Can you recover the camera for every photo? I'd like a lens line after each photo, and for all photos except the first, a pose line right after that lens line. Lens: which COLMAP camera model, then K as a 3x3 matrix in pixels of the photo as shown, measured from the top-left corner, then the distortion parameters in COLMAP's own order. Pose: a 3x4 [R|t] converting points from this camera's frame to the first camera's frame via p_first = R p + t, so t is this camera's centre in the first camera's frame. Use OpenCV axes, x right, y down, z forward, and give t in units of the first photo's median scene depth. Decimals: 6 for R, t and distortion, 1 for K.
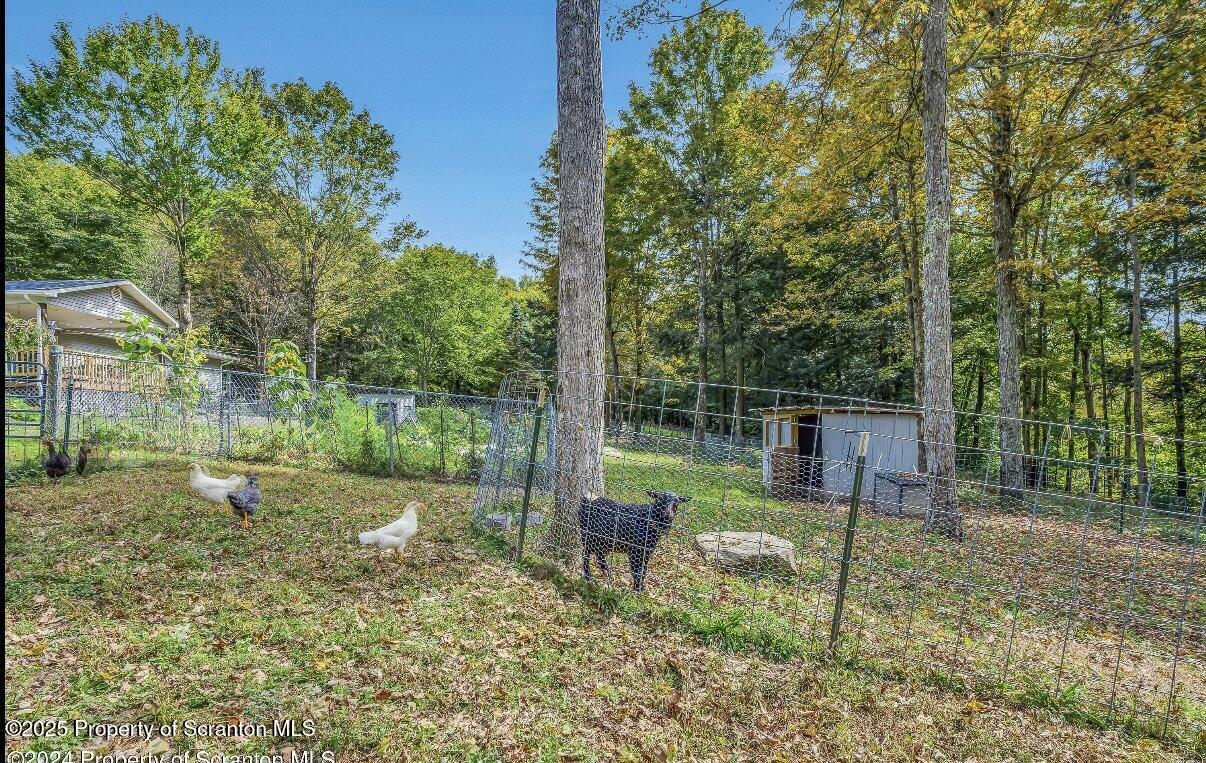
lens RADIAL K [[583.6, 0, 598.4], [0, 583.6, 406.0], [0, 0, 1]] dist [0.000582, 0.000335]
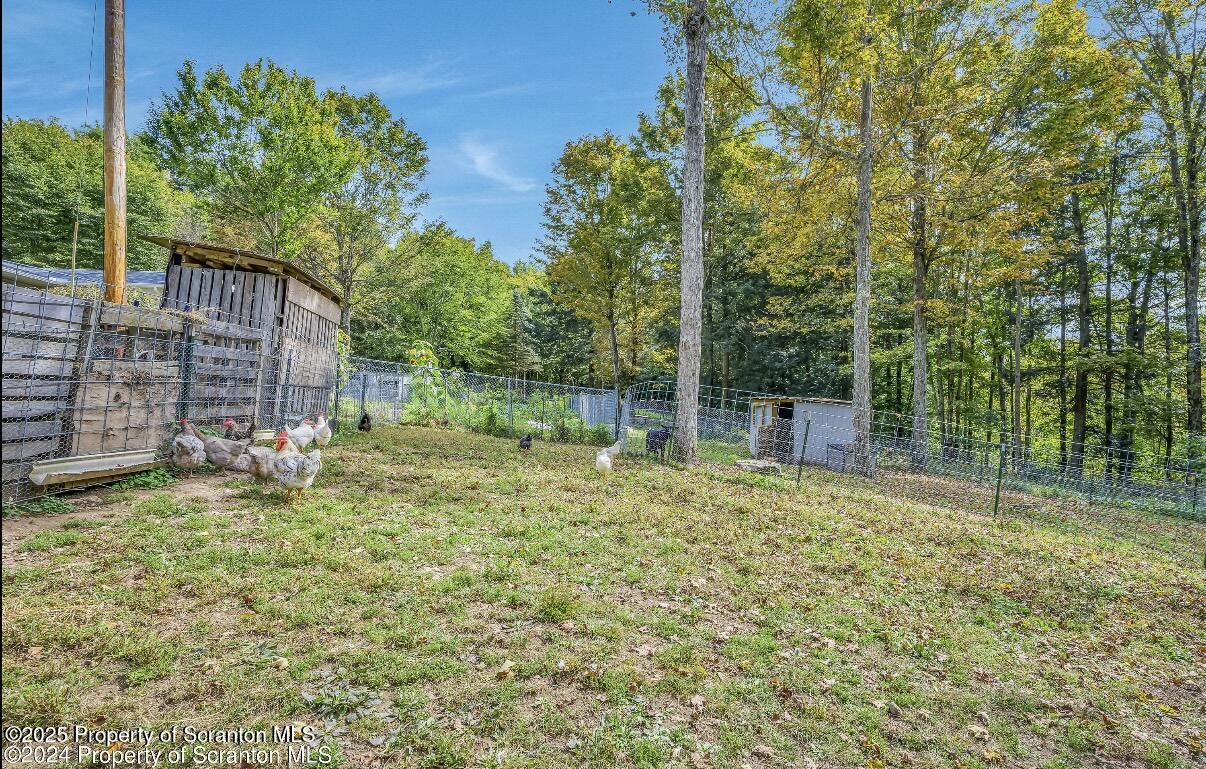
lens RADIAL K [[672.9, 0, 603.0], [0, 672.9, 384.5], [0, 0, 1]] dist [0.001585, -0.000386]
pose [[0.995367, 0.026512, 0.092419, -0.132190], [-0.026436, 0.999648, -0.002052, -0.008564], [-0.092441, -0.000400, 0.995718, -0.336016]]
